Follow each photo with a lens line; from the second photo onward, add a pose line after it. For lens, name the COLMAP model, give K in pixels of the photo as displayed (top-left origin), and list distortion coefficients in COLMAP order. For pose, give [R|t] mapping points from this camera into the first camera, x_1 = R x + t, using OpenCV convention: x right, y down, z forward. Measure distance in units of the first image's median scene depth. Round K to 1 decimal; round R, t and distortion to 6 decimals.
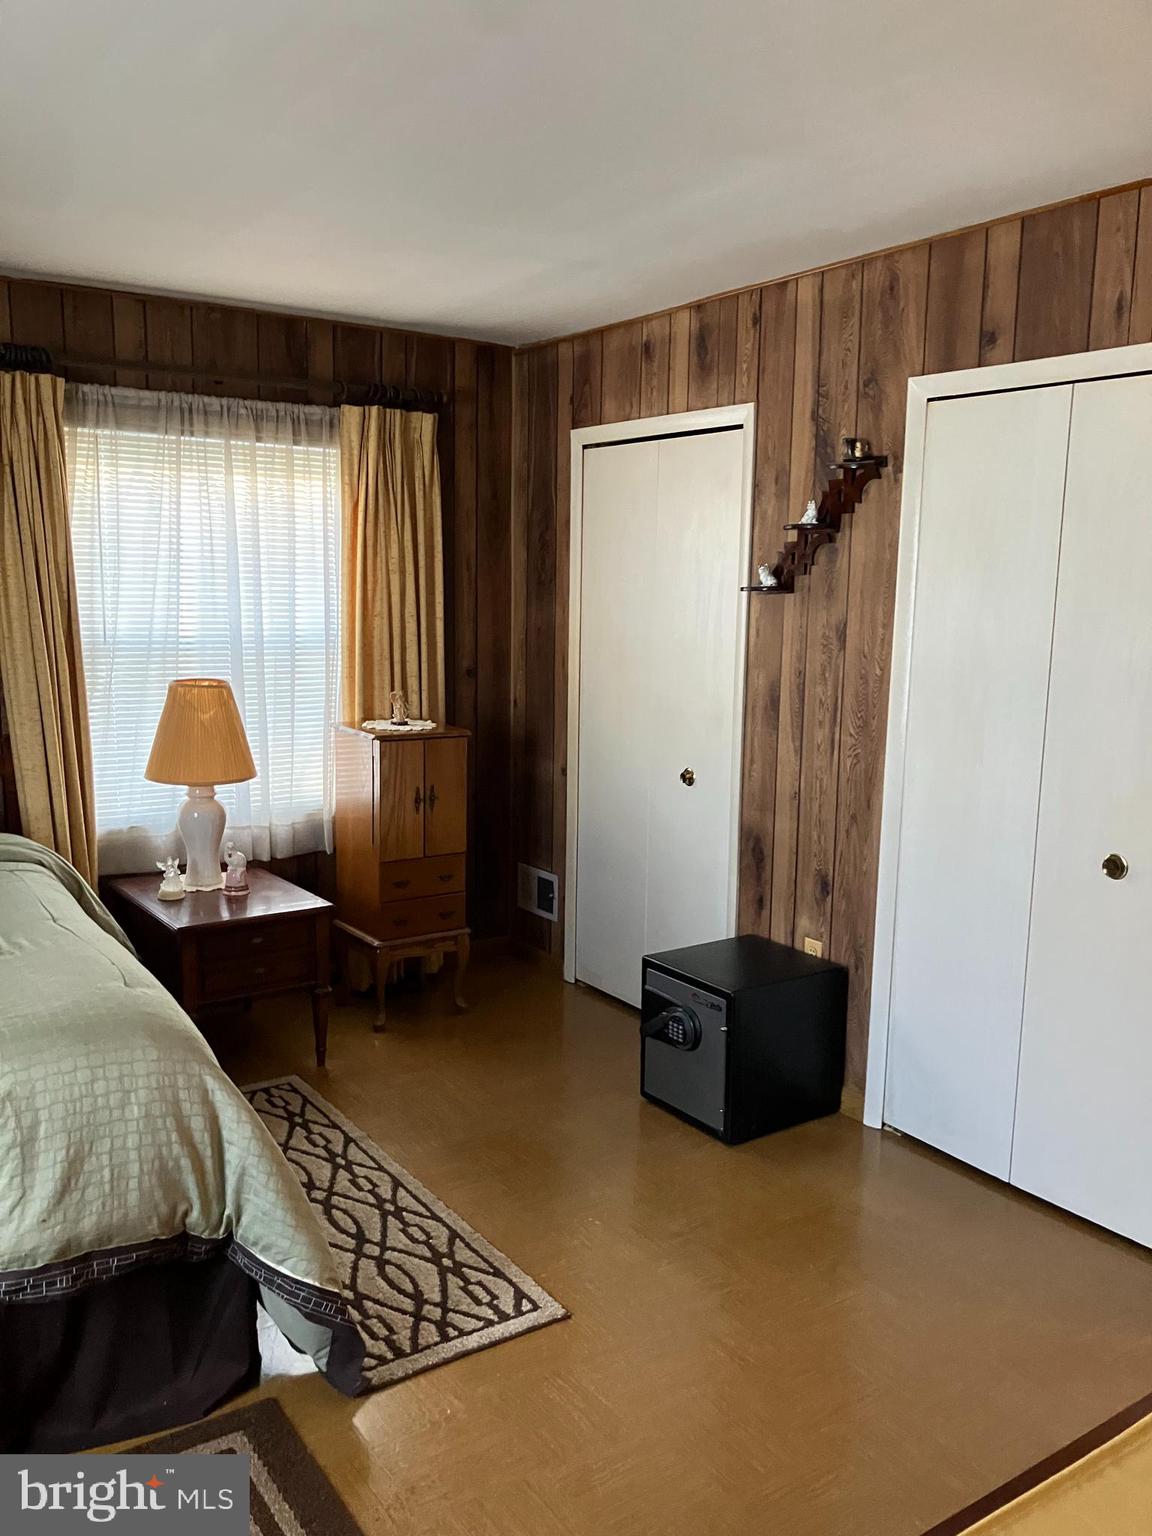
lens RADIAL K [[1260.9, 0, 575.4], [0, 1260.9, 809.6], [0, 0, 1]] dist [-0.005004, -0.011150]
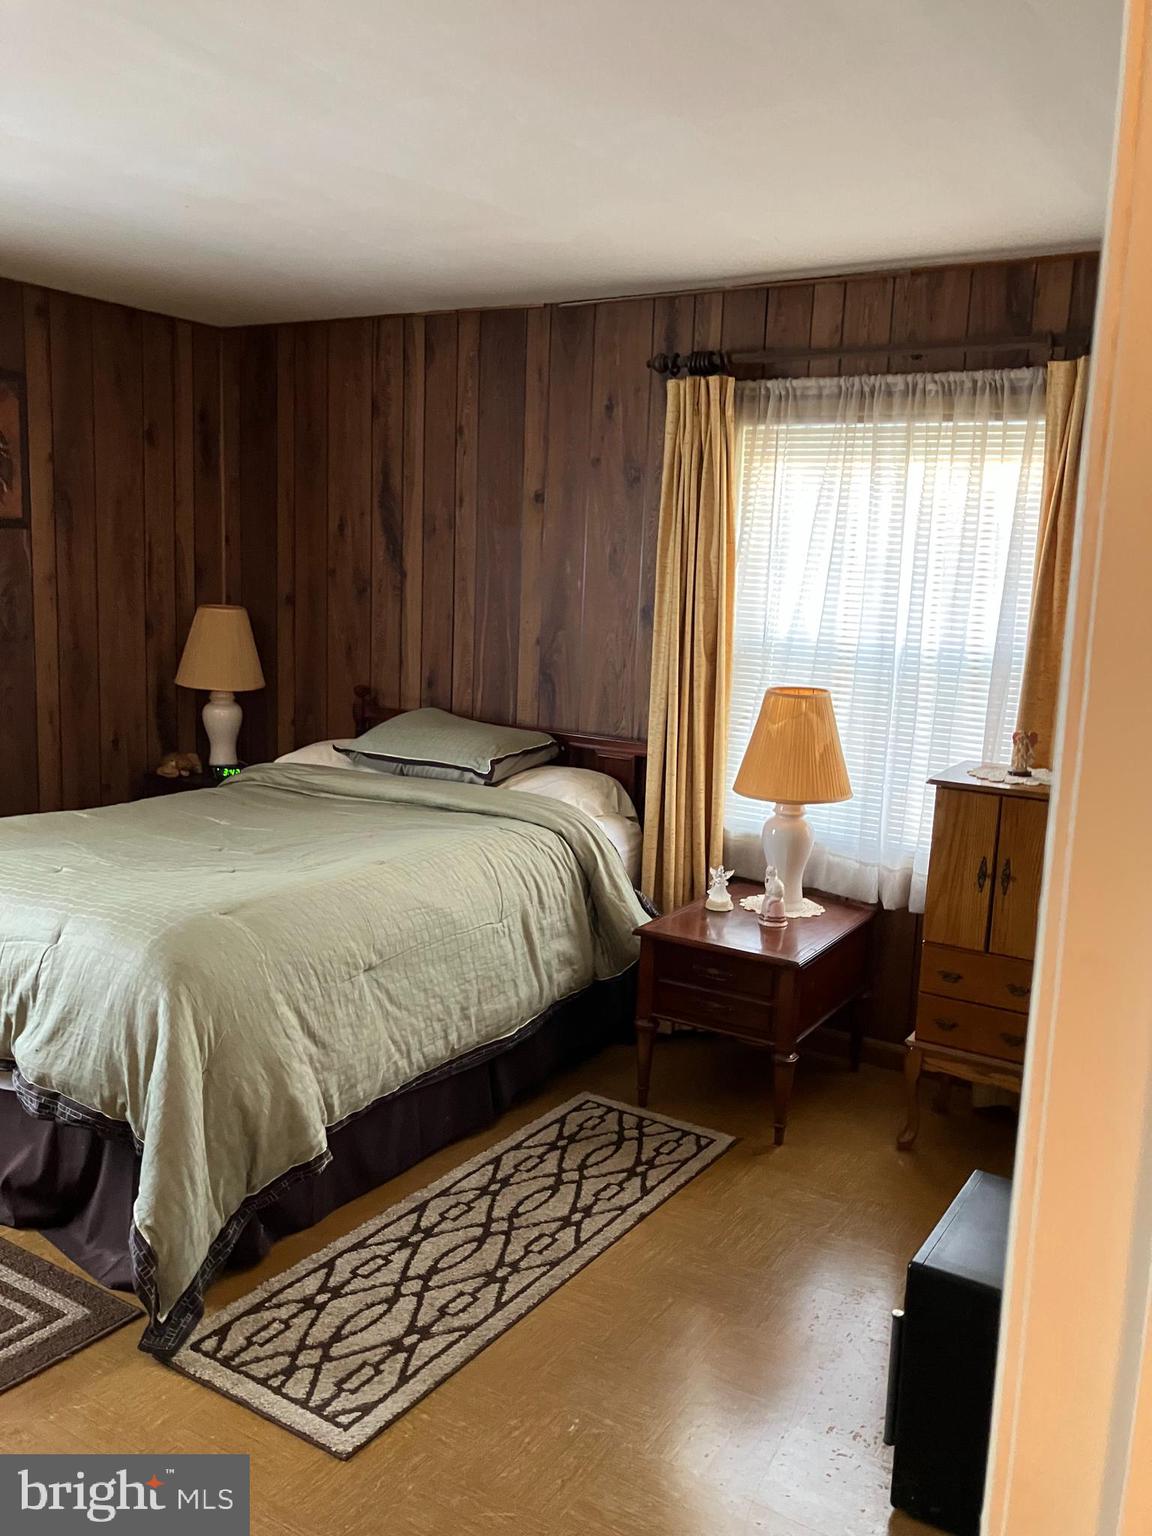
lens RADIAL K [[1269.6, 0, 568.9], [0, 1269.6, 775.3], [0, 0, 1]] dist [-0.035113, 0.105606]
pose [[0.389501, 0.155651, -0.907778, 0.485407], [-0.195588, 0.977115, 0.083619, -0.085756], [0.900019, 0.144981, 0.411031, 0.484193]]
